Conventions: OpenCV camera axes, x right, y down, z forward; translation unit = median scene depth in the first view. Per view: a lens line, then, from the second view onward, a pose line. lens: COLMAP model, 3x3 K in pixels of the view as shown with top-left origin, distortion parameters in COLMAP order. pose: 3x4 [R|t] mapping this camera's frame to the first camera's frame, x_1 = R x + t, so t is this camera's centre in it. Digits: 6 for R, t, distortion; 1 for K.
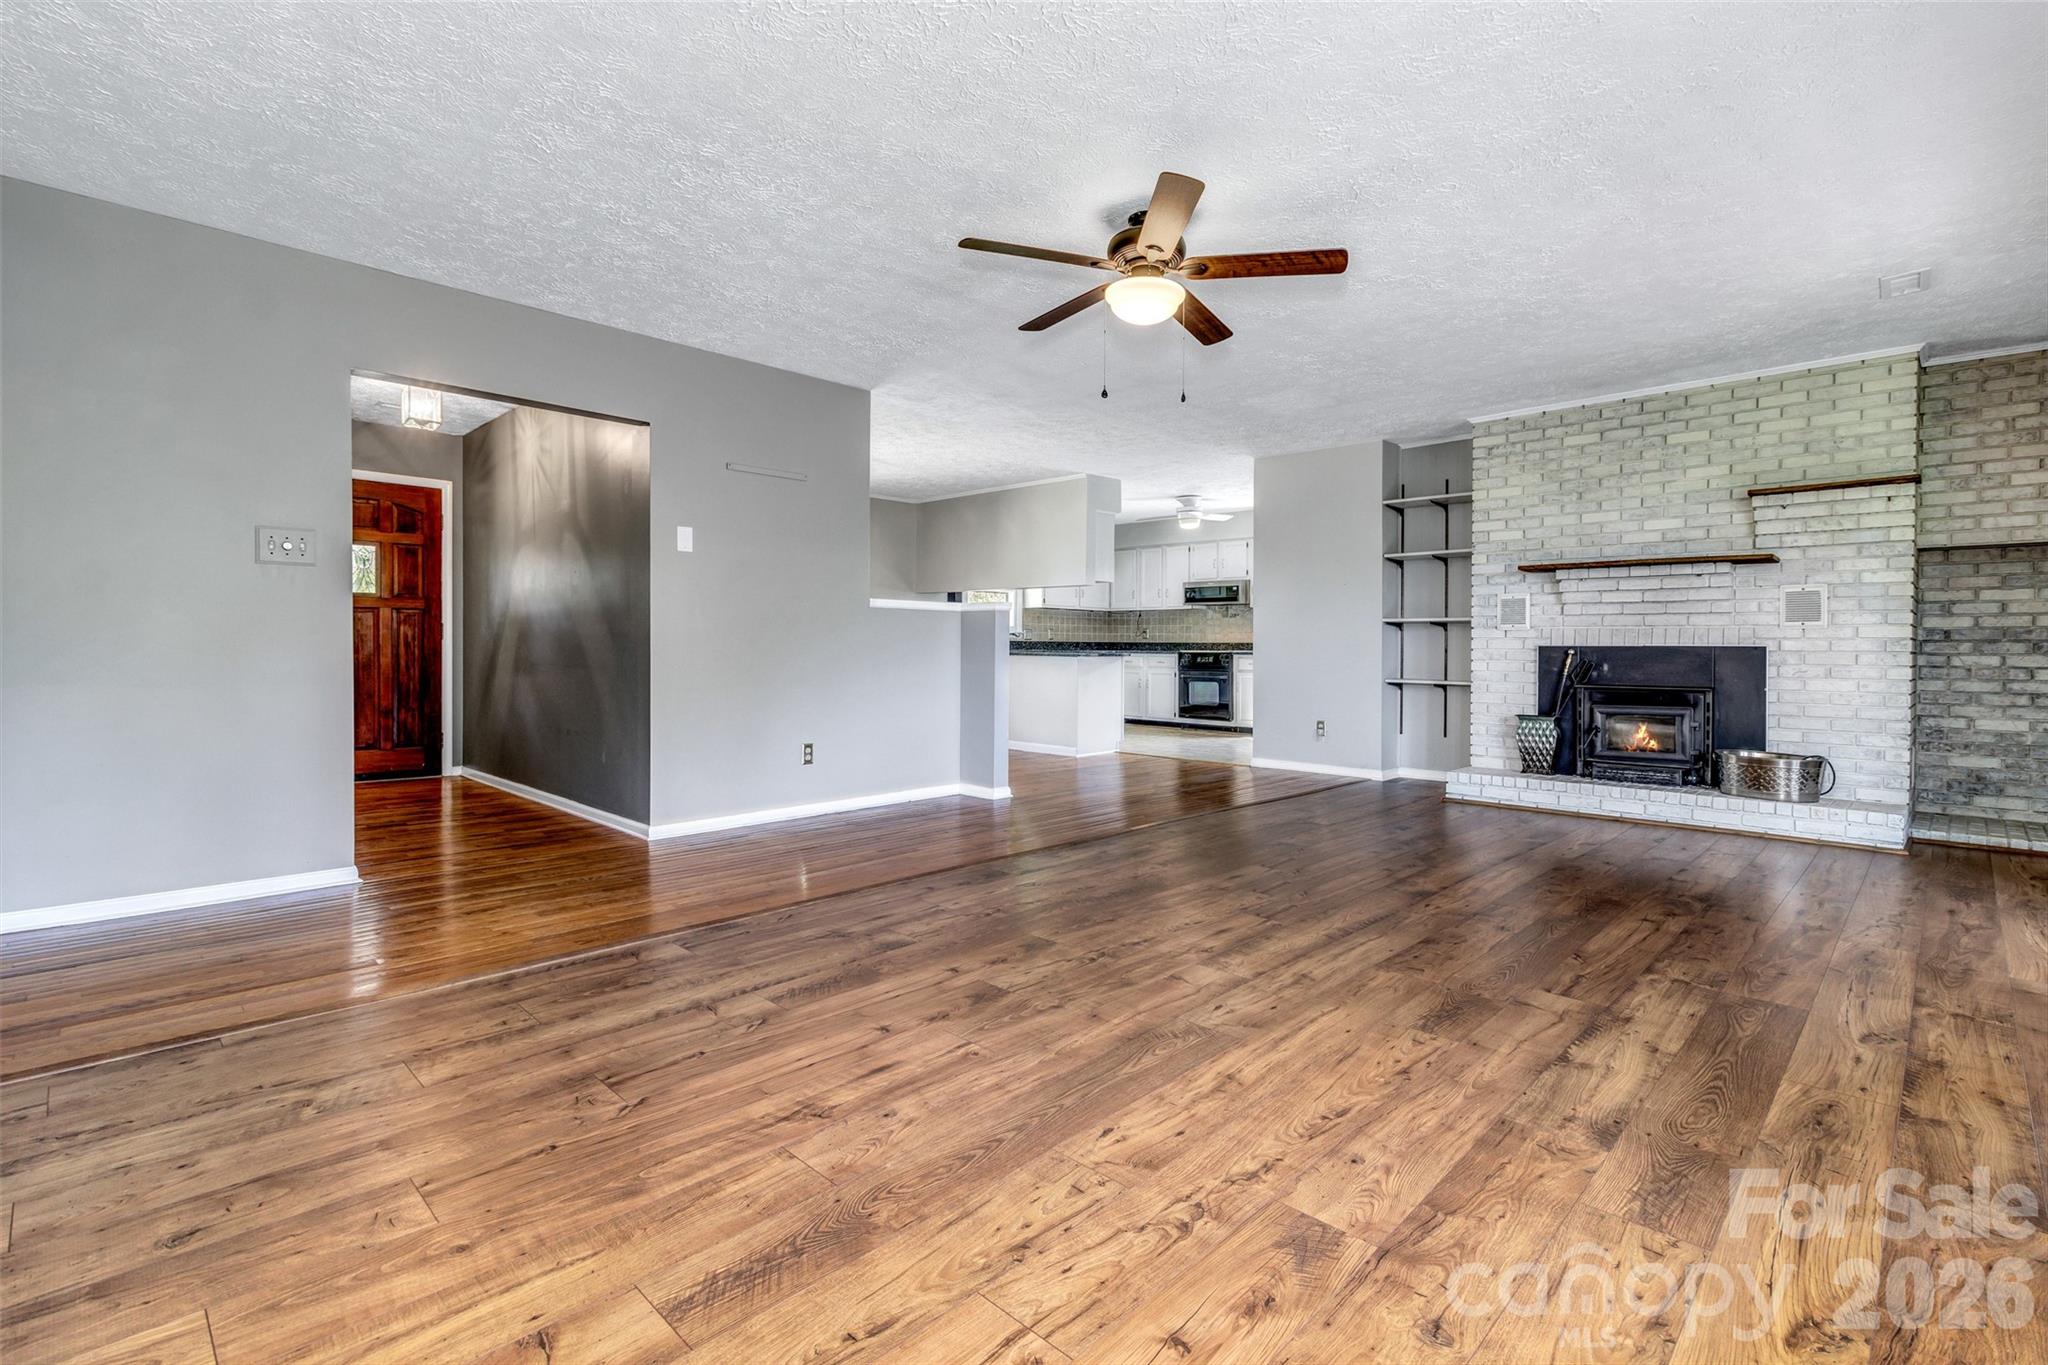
lens RADIAL K [[941.8, 0, 1030.8], [0, 941.8, 655.1], [0, 0, 1]] dist [-0.000969, 0.001224]
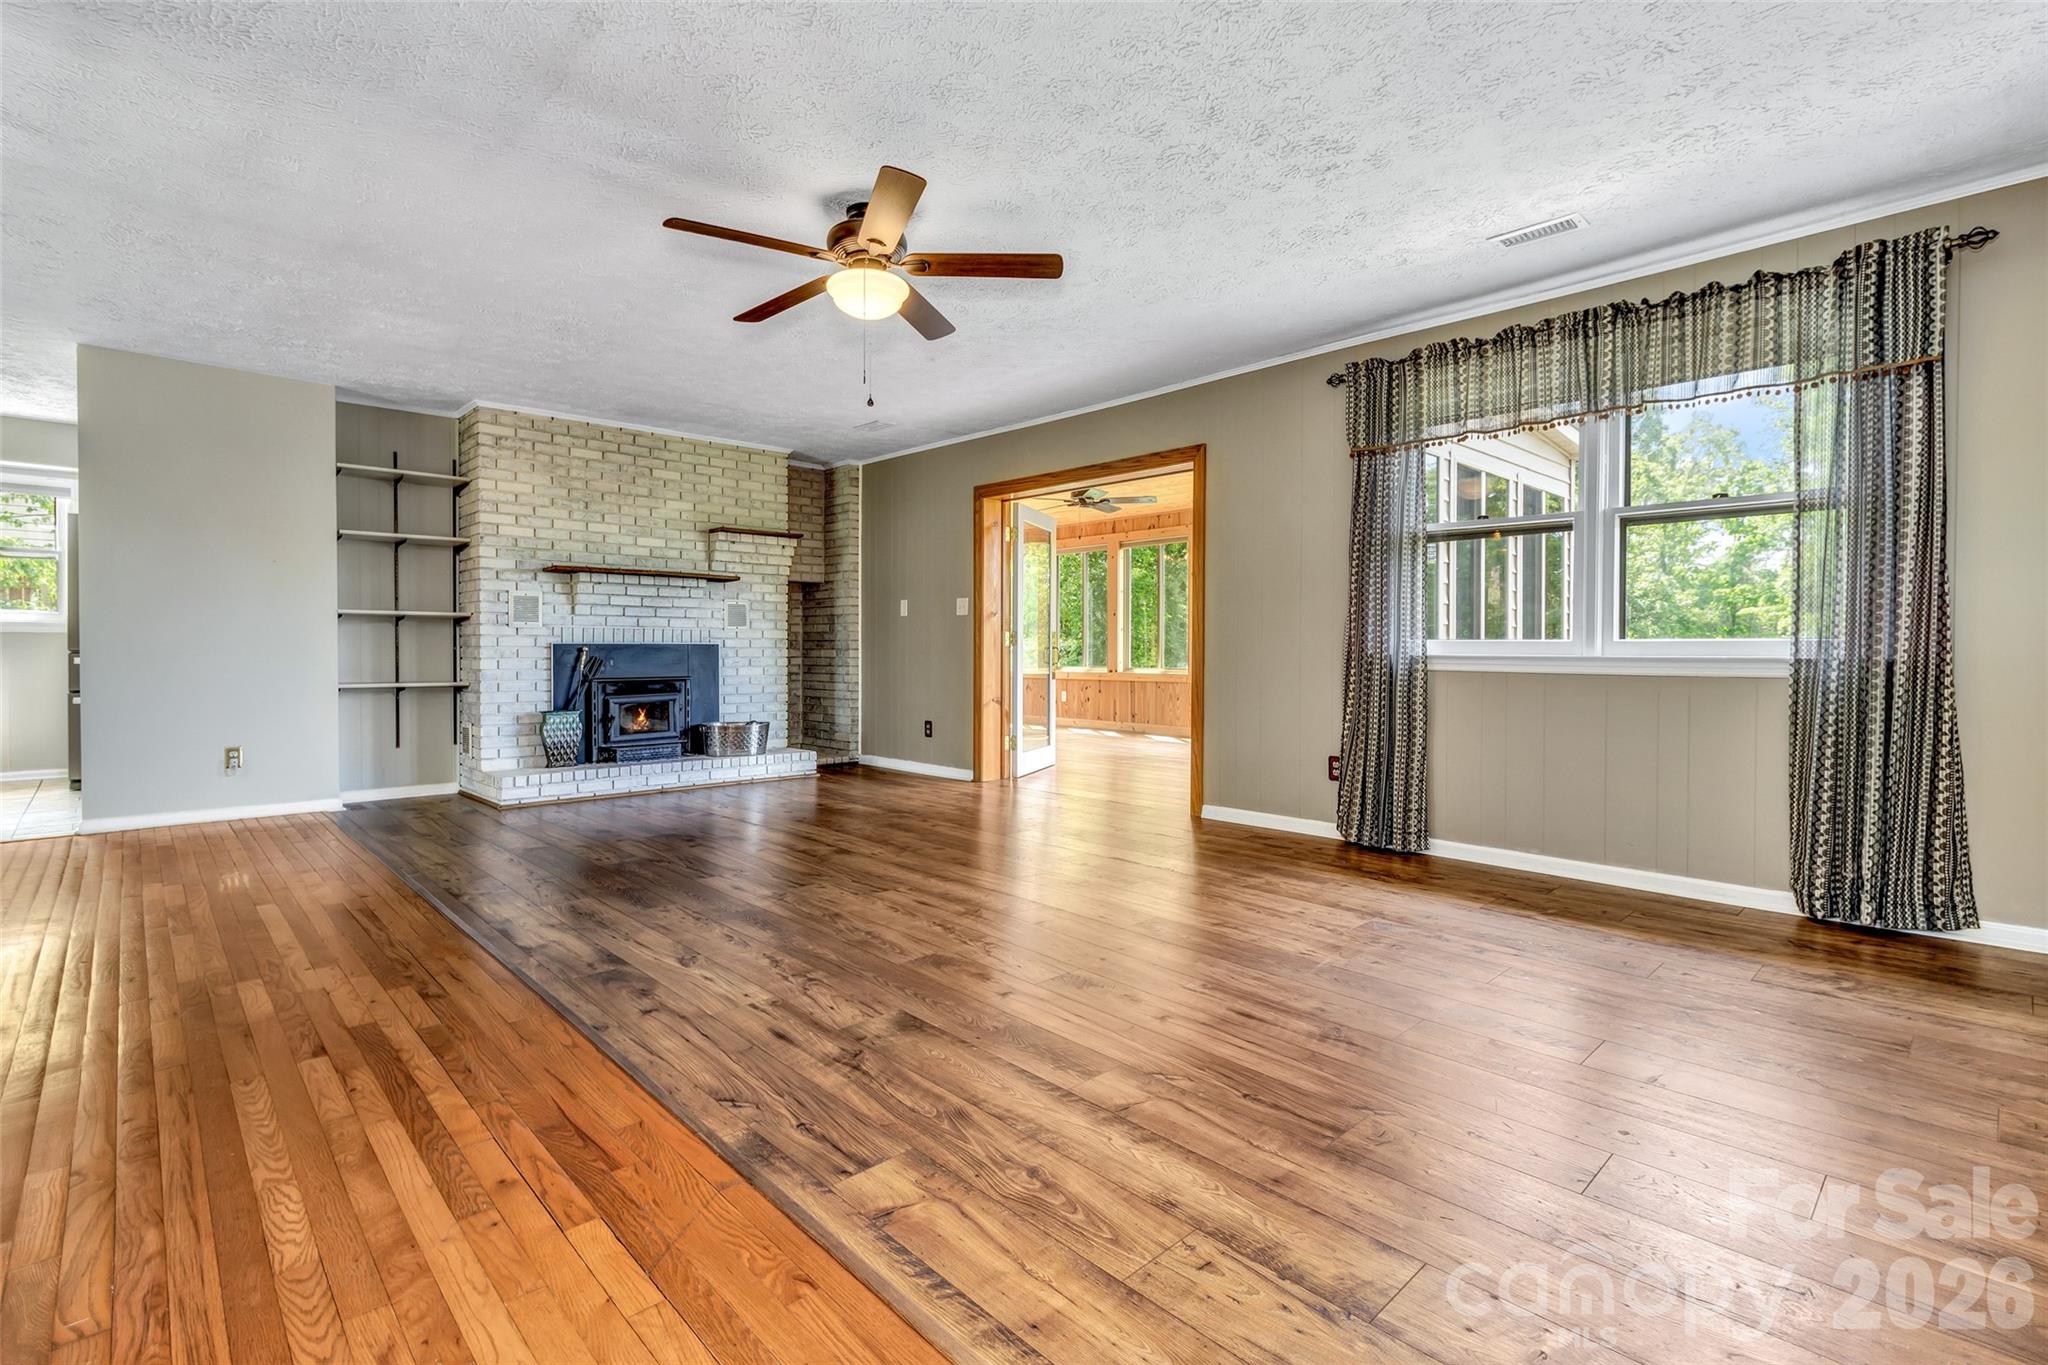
lens RADIAL K [[941.8, 0, 1030.8], [0, 941.8, 655.1], [0, 0, 1]] dist [-0.000969, 0.001224]
pose [[0.028255, -0.012892, 0.999518, -0.528644], [0.006986, 0.999895, 0.012699, -0.007124], [-0.999576, 0.006624, 0.028342, 0.493873]]
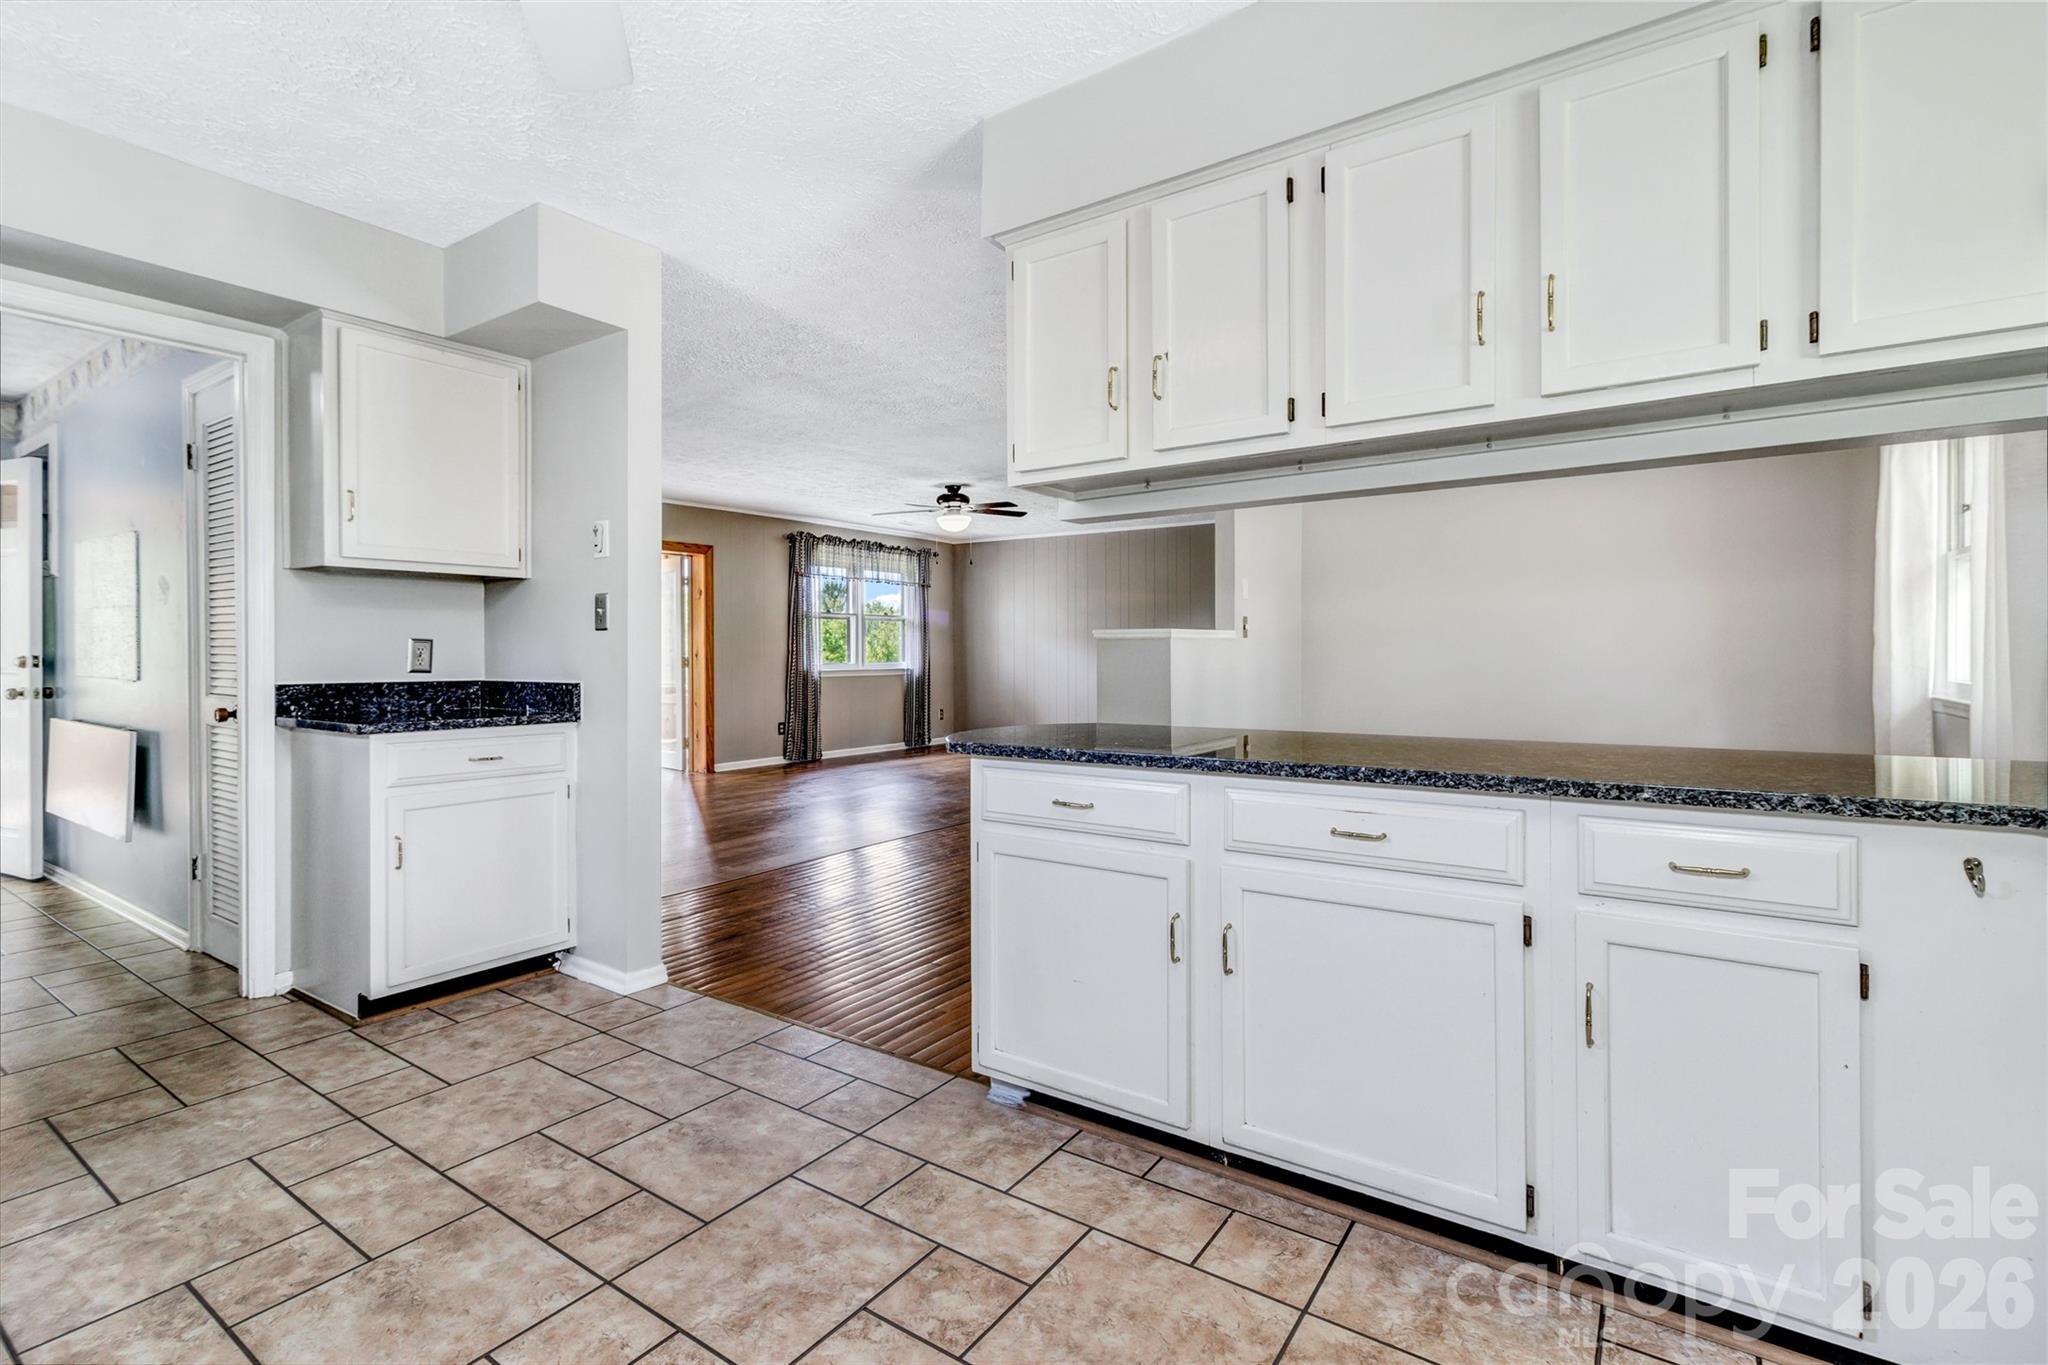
lens RADIAL K [[941.8, 0, 1030.8], [0, 941.8, 655.1], [0, 0, 1]] dist [-0.000969, 0.001224]
pose [[-0.984575, -0.003450, -0.174928, 0.208951], [-0.005507, 0.999921, 0.011275, -0.046556], [0.174876, 0.012064, -0.984517, 2.041280]]
